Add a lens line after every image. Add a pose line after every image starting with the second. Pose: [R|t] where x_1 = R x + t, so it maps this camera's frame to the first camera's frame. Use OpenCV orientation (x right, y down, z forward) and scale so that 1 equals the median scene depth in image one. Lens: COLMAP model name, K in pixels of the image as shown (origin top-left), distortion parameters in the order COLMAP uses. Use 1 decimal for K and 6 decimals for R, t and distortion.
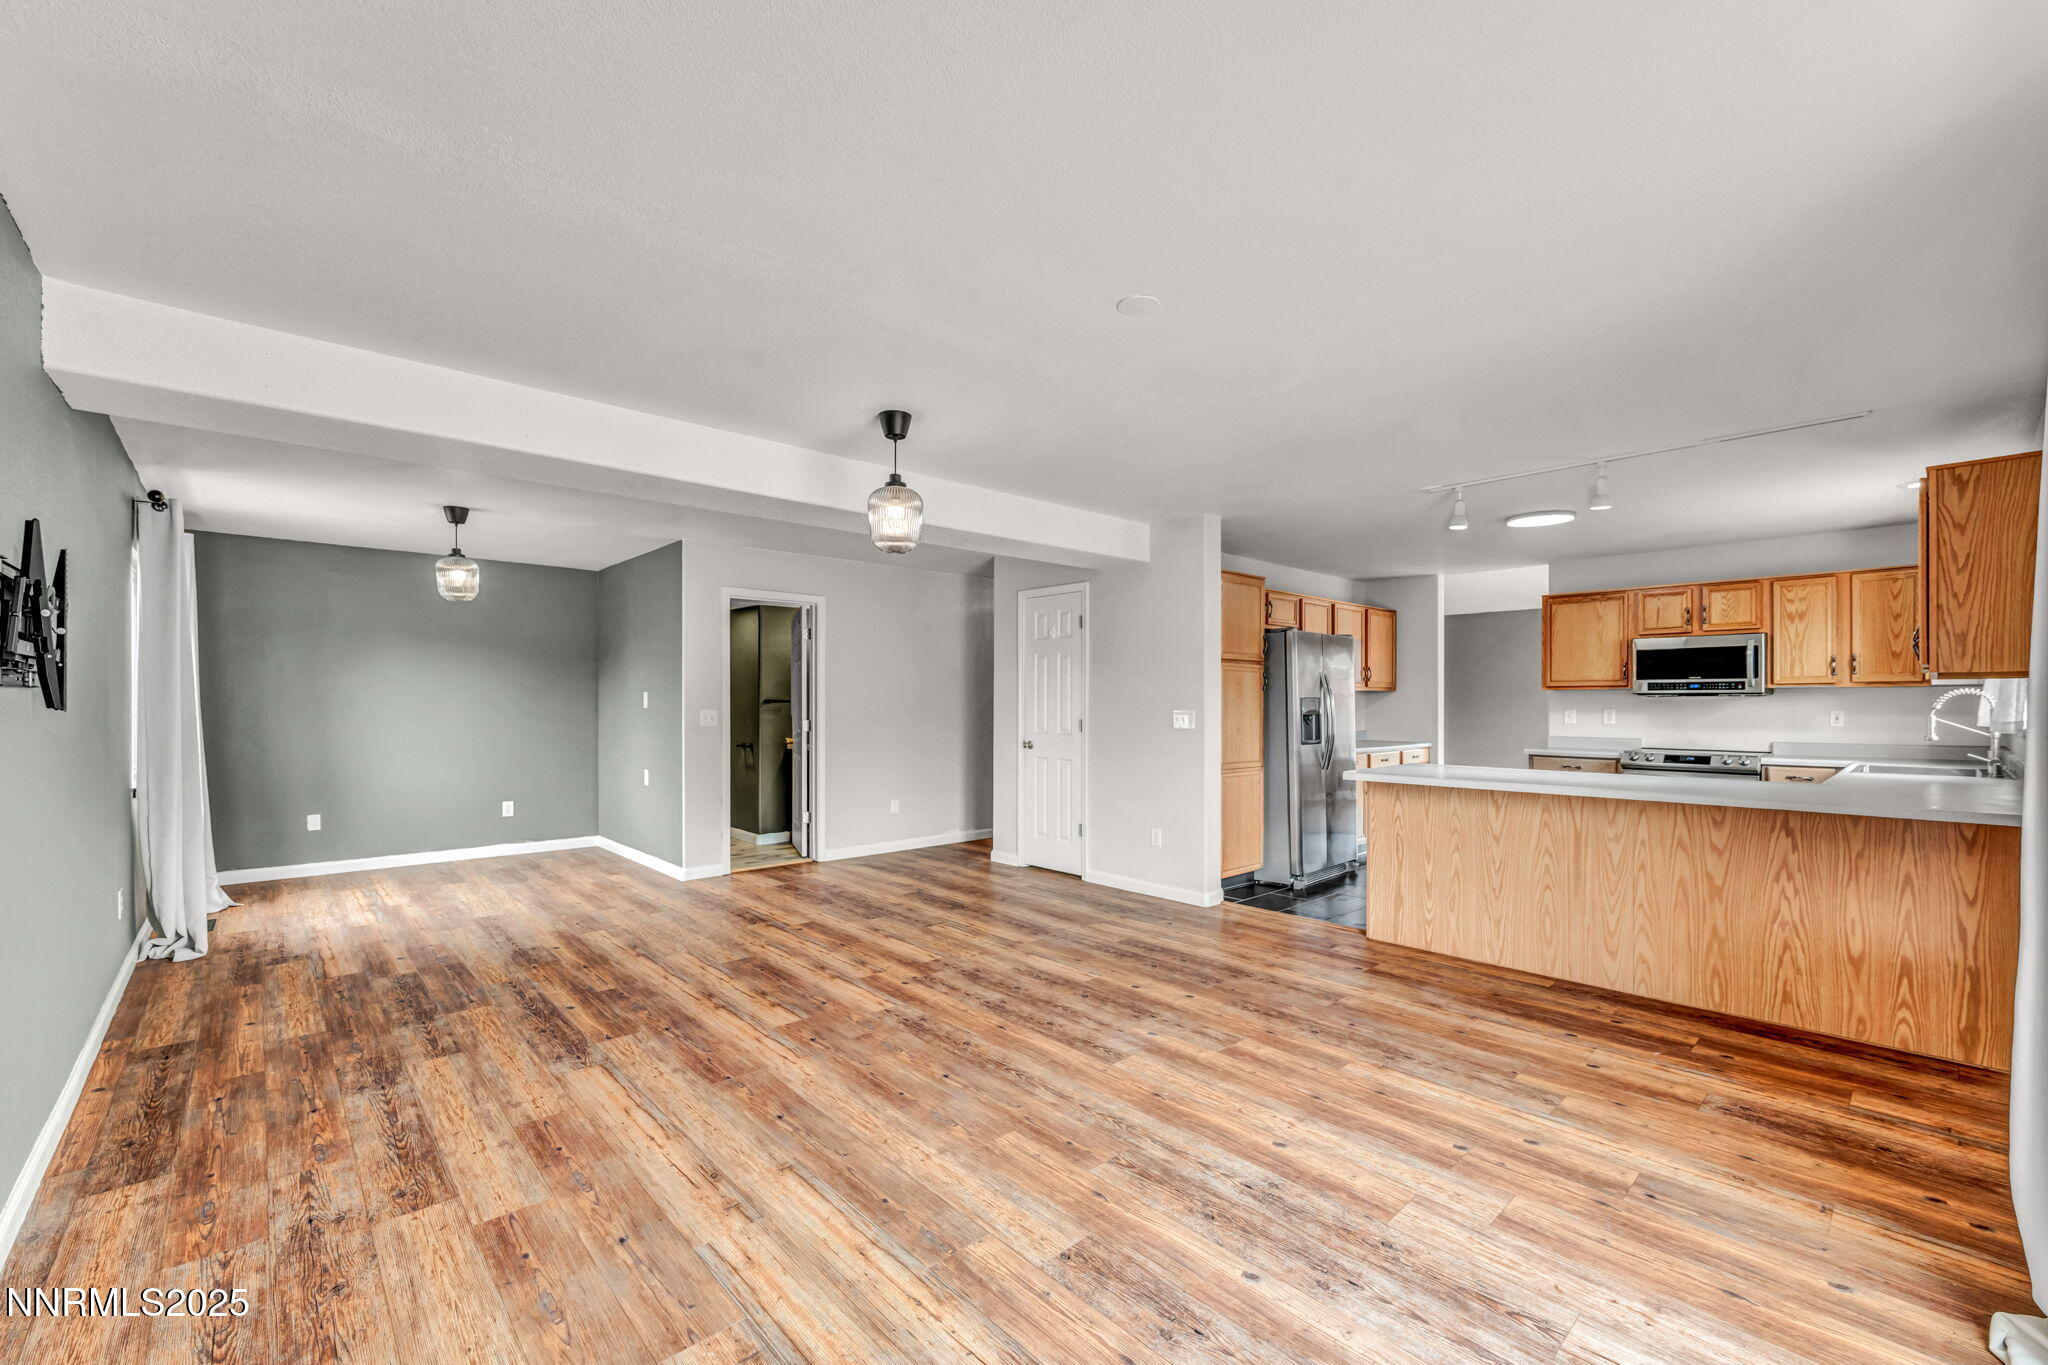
lens RADIAL K [[830.4, 0, 1027.2], [0, 830.4, 700.0], [0, 0, 1]] dist [-0.001343, 0.000012]
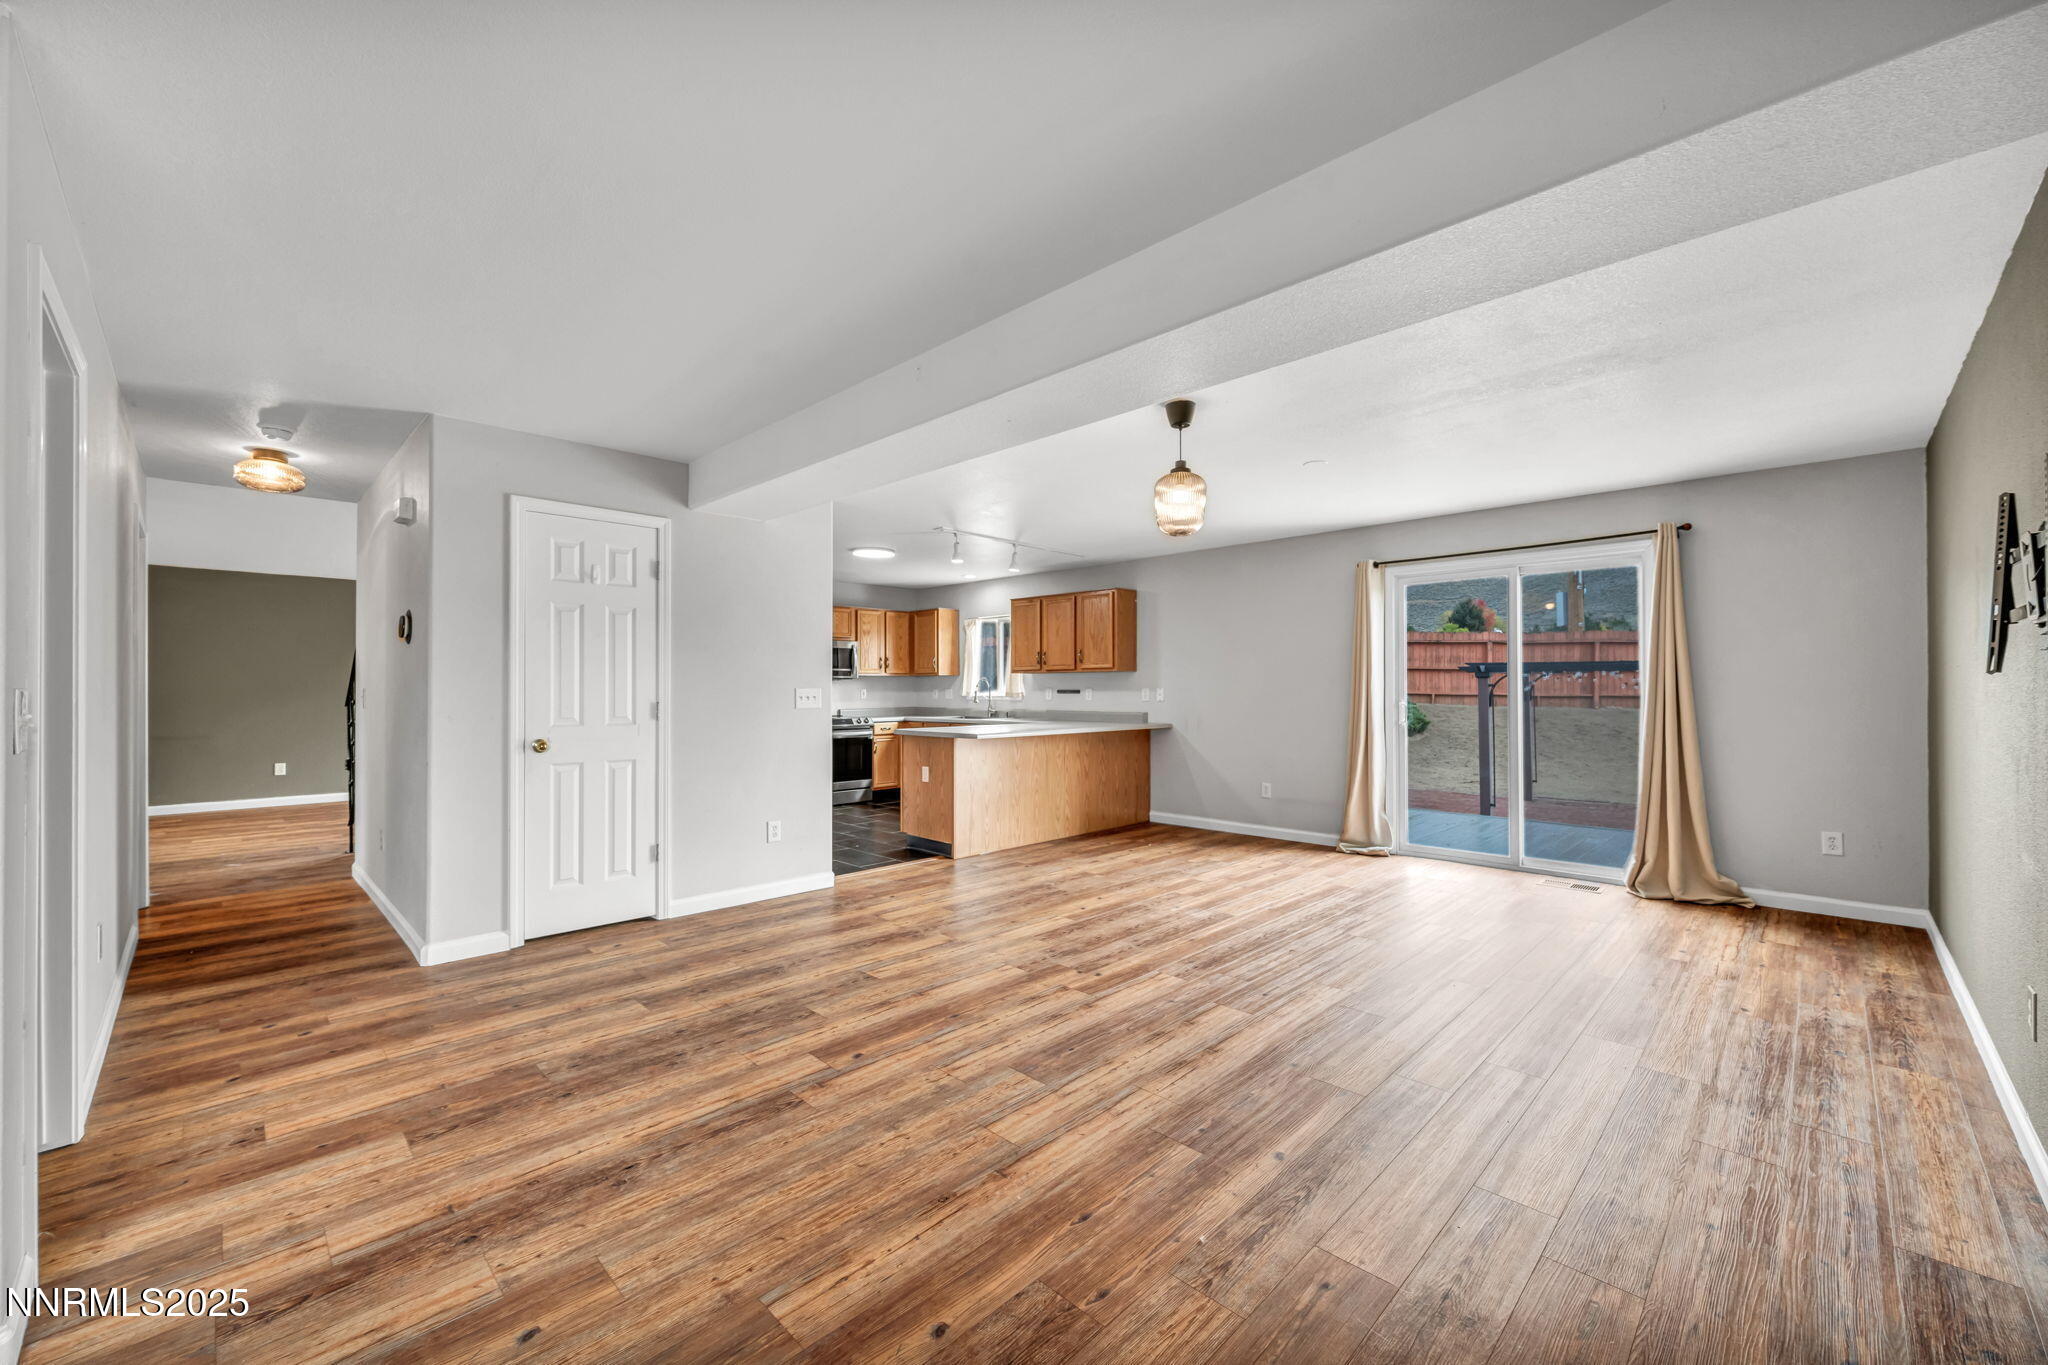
lens RADIAL K [[819.1, 0, 1017.5], [0, 819.1, 684.5], [0, 0, 1]] dist [0.001620, 0.000198]
pose [[-0.041743, 0.006245, 0.999109, -0.757441], [-0.001921, 0.999978, -0.006330, 0.012679], [-0.999127, -0.002183, -0.041730, 0.797793]]
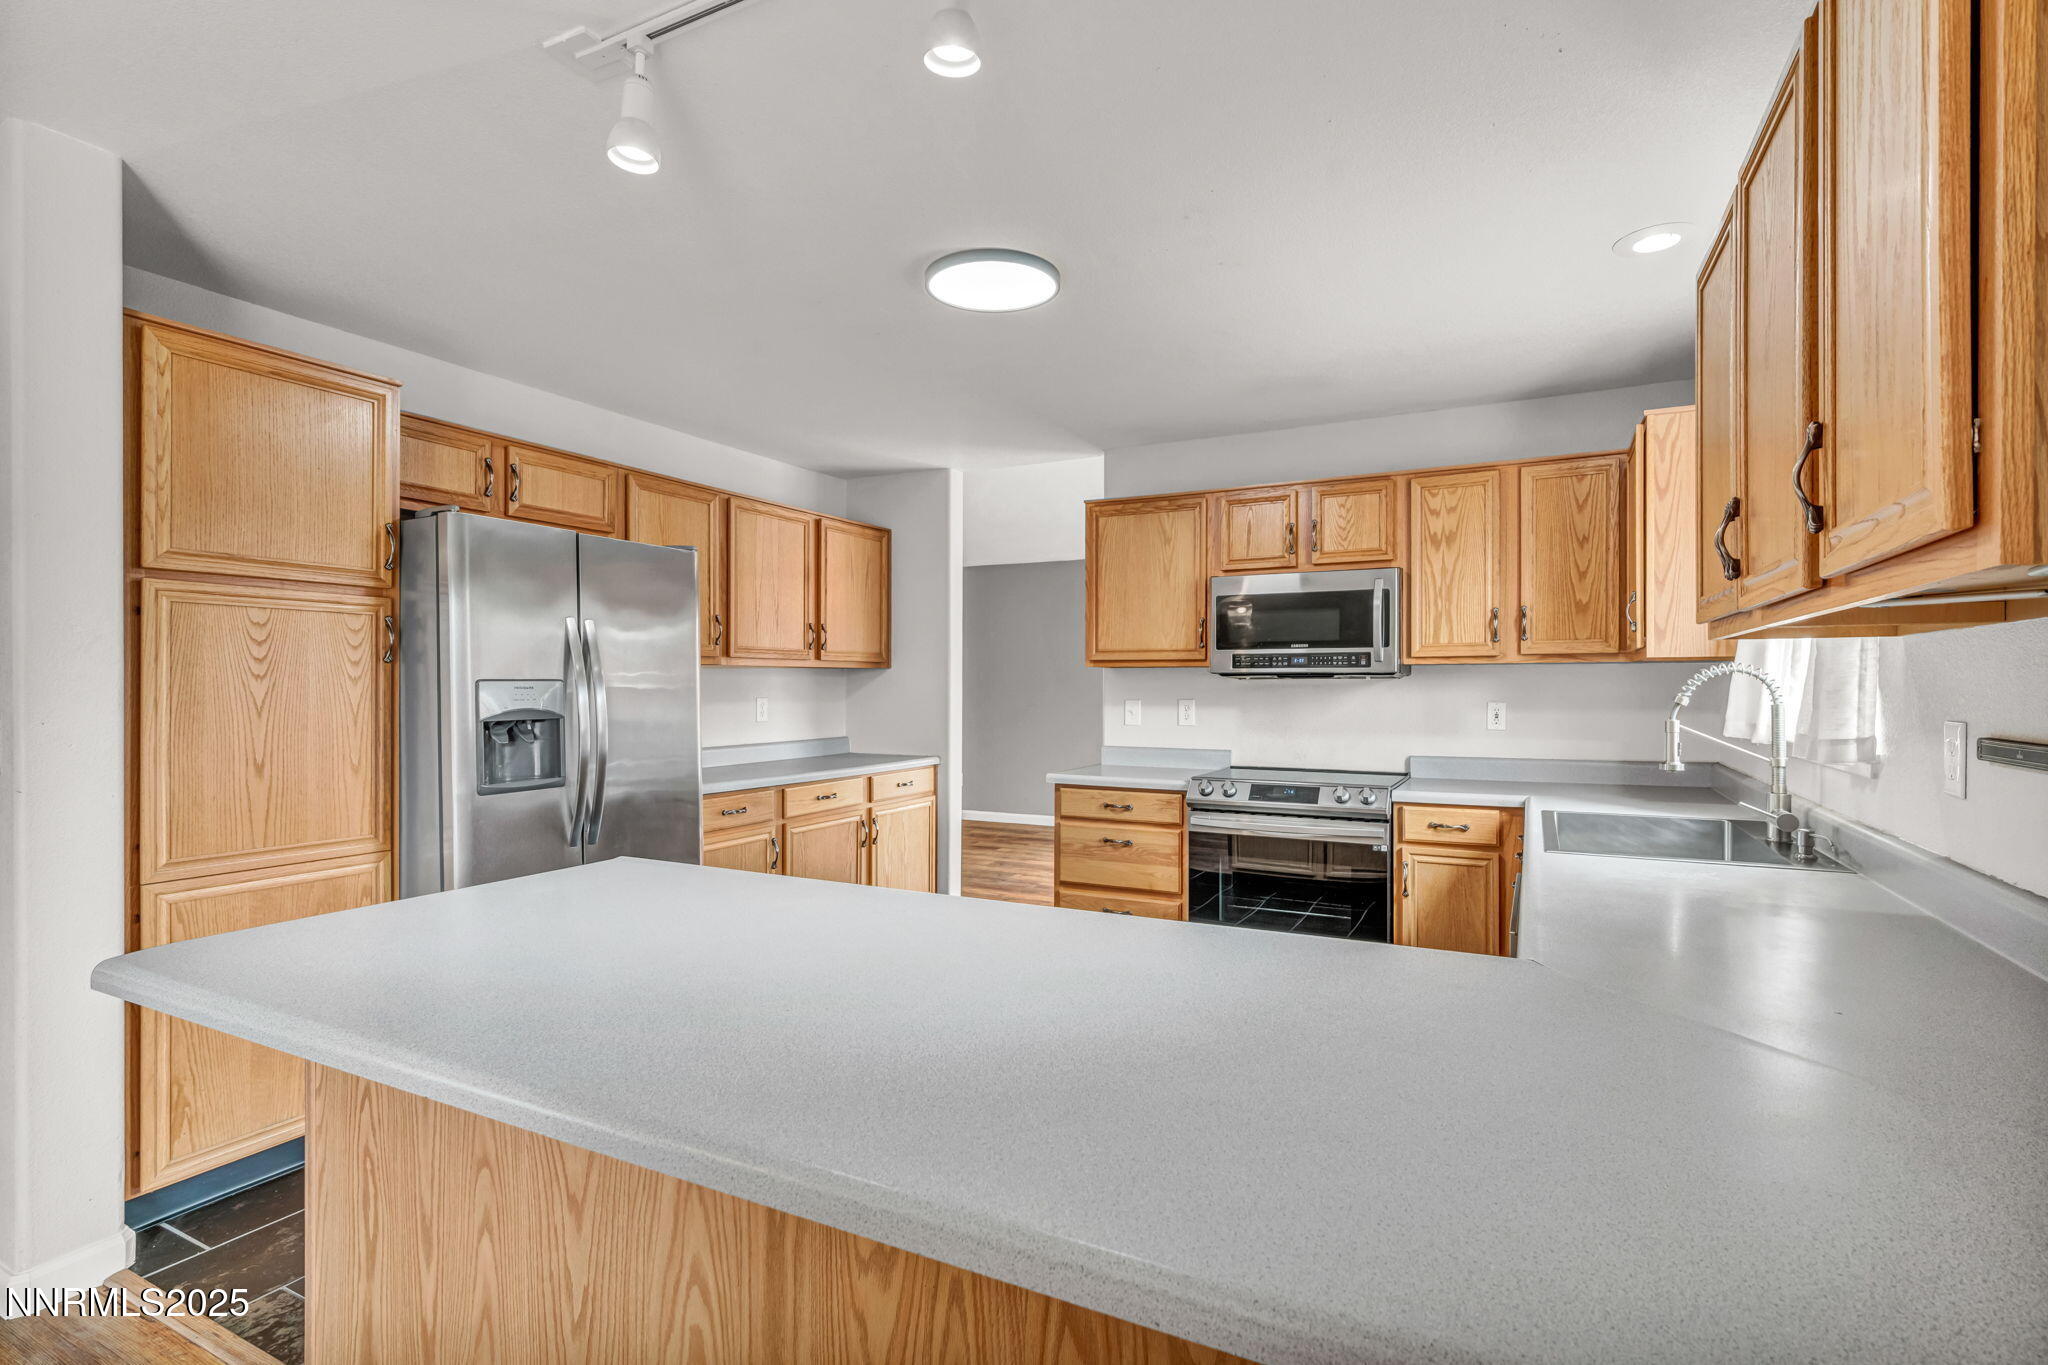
lens RADIAL K [[959.9, 0, 1024.0], [0, 959.9, 682.5], [0, 0, 1]] dist [0.000506, 0.000012]
pose [[0.941045, 0.000803, 0.338279, 0.450521], [-0.001013, 0.999999, 0.000443, -0.002028], [-0.338279, -0.000760, 0.941046, 0.495585]]
